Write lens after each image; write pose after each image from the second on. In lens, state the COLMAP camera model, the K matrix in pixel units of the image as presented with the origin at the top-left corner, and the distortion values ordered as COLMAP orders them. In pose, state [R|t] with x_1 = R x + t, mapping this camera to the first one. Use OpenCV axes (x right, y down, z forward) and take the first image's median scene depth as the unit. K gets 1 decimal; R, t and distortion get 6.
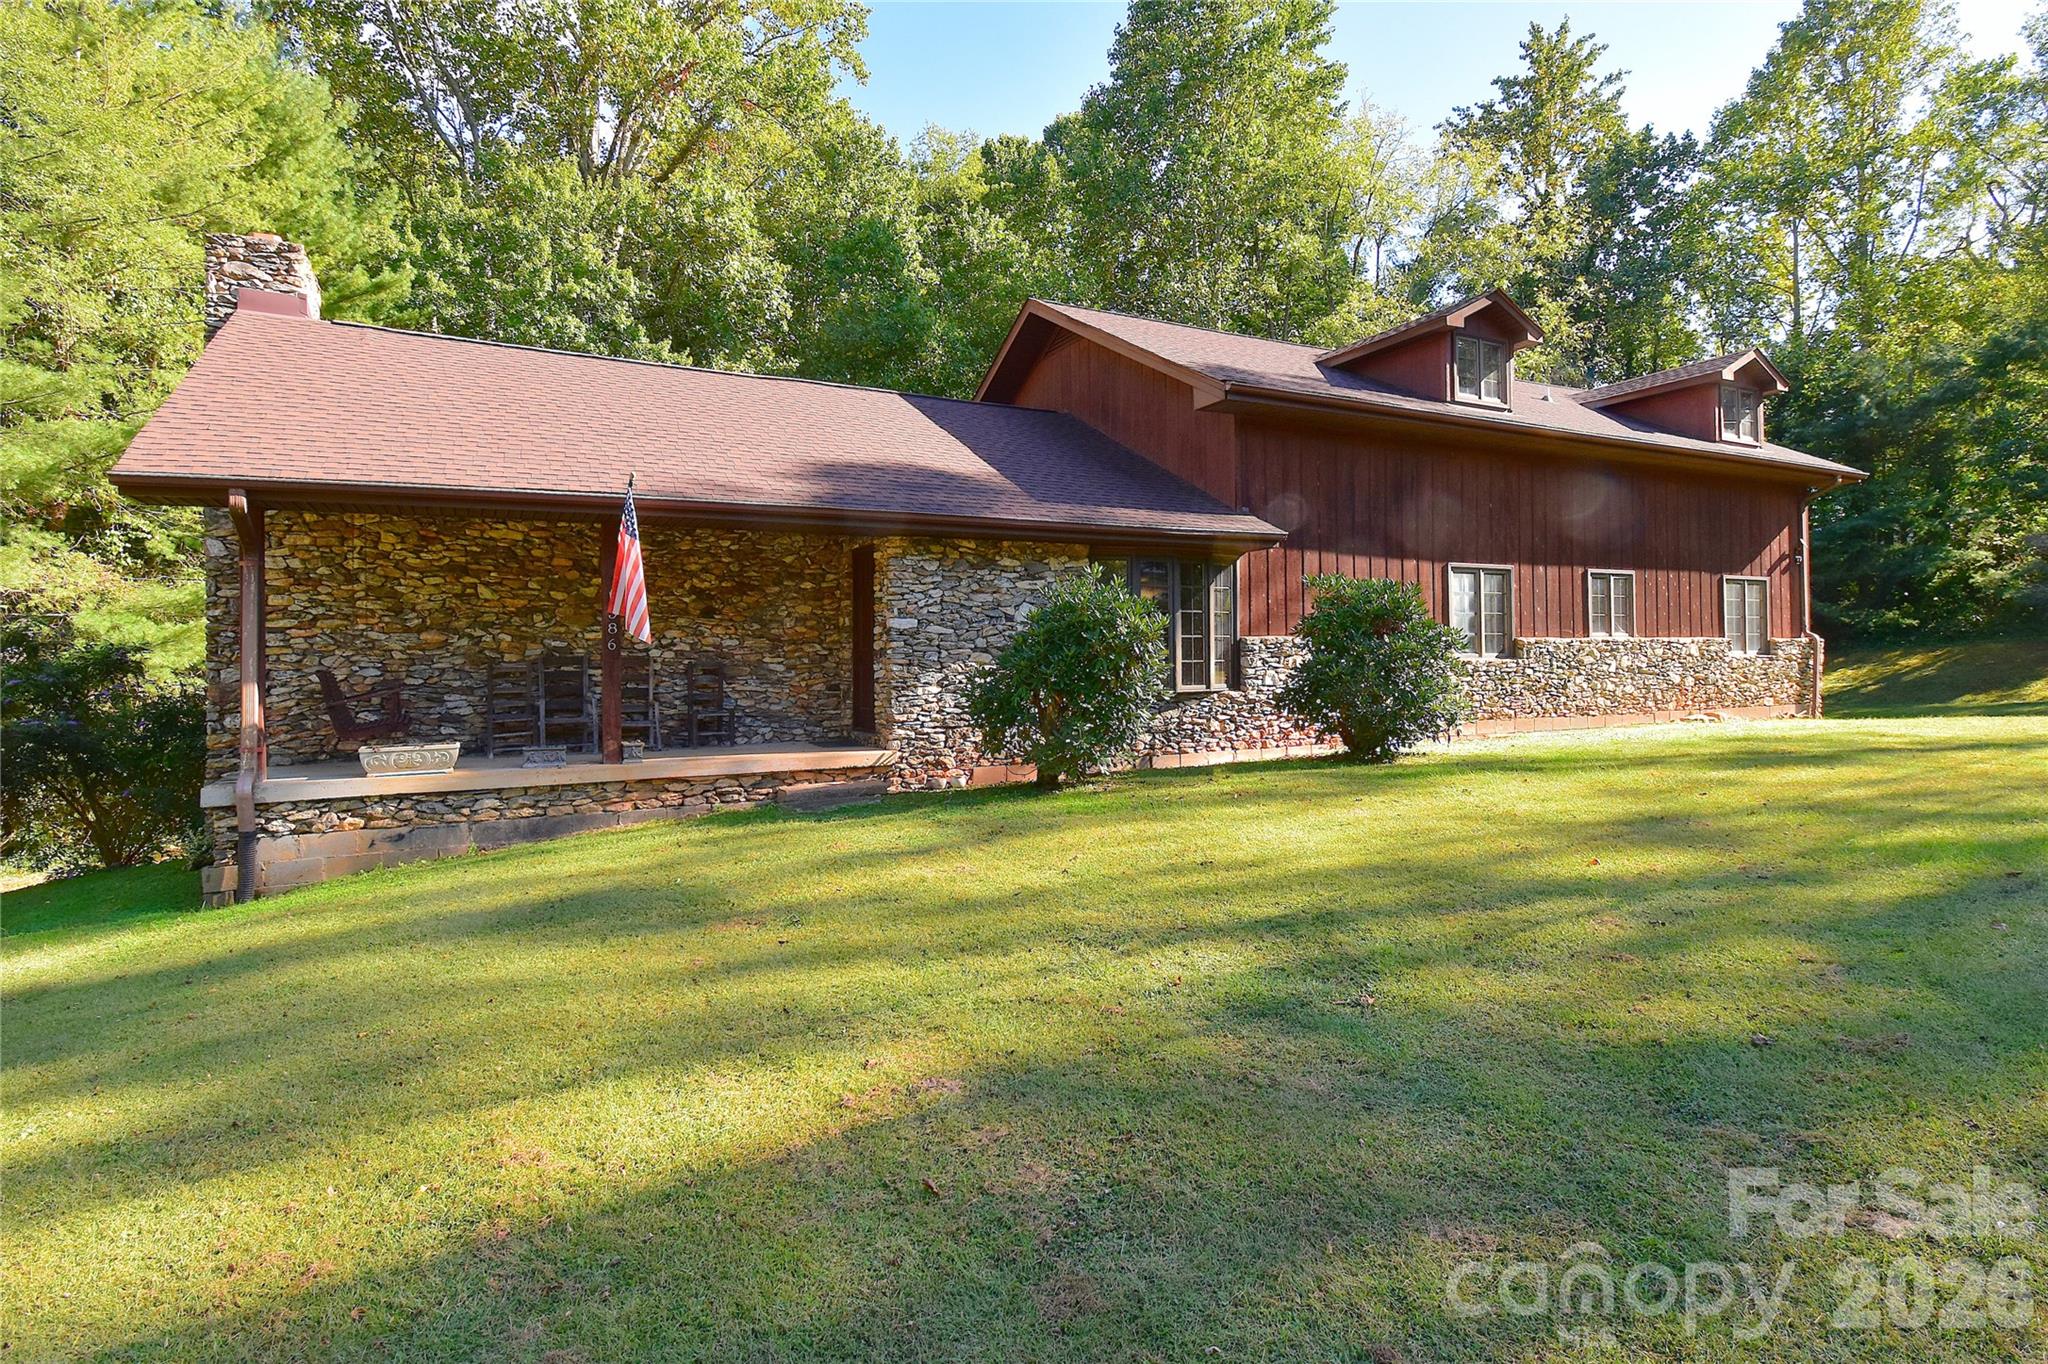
lens RADIAL K [[950.9, 0, 1019.4], [0, 950.9, 678.8], [0, 0, 1]] dist [0.014079, -0.000286]
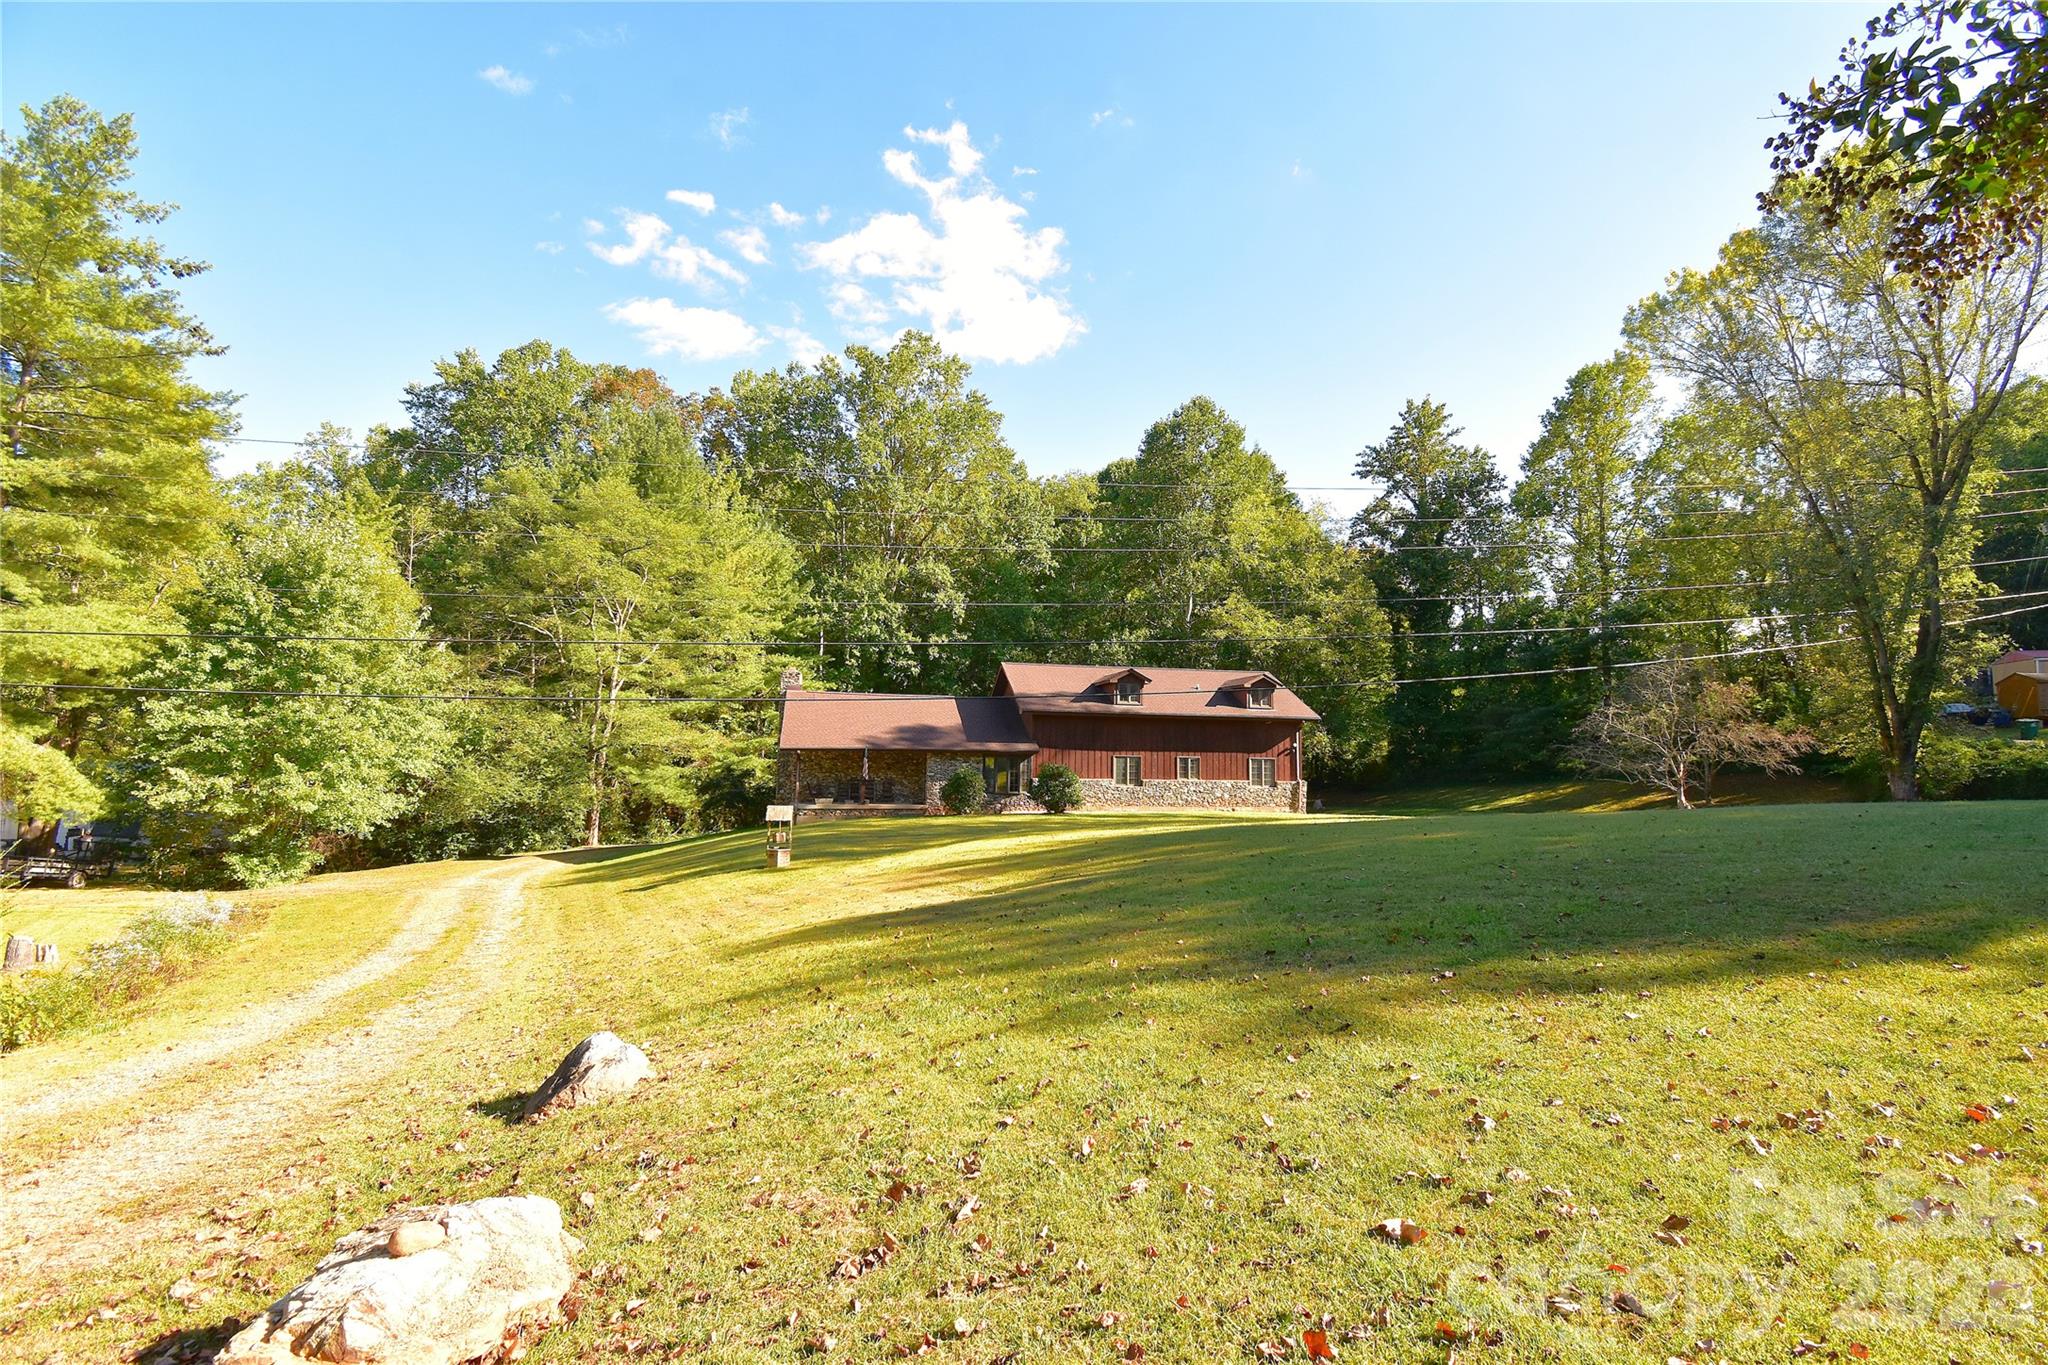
lens RADIAL K [[950.9, 0, 1019.4], [0, 950.9, 679.3], [0, 0, 1]] dist [0.014079, -0.000286]
pose [[0.951510, 0.001683, -0.307614, 0.981426], [-0.028904, 0.996050, -0.083956, -0.086377], [0.306258, 0.088776, 0.947800, -1.824402]]
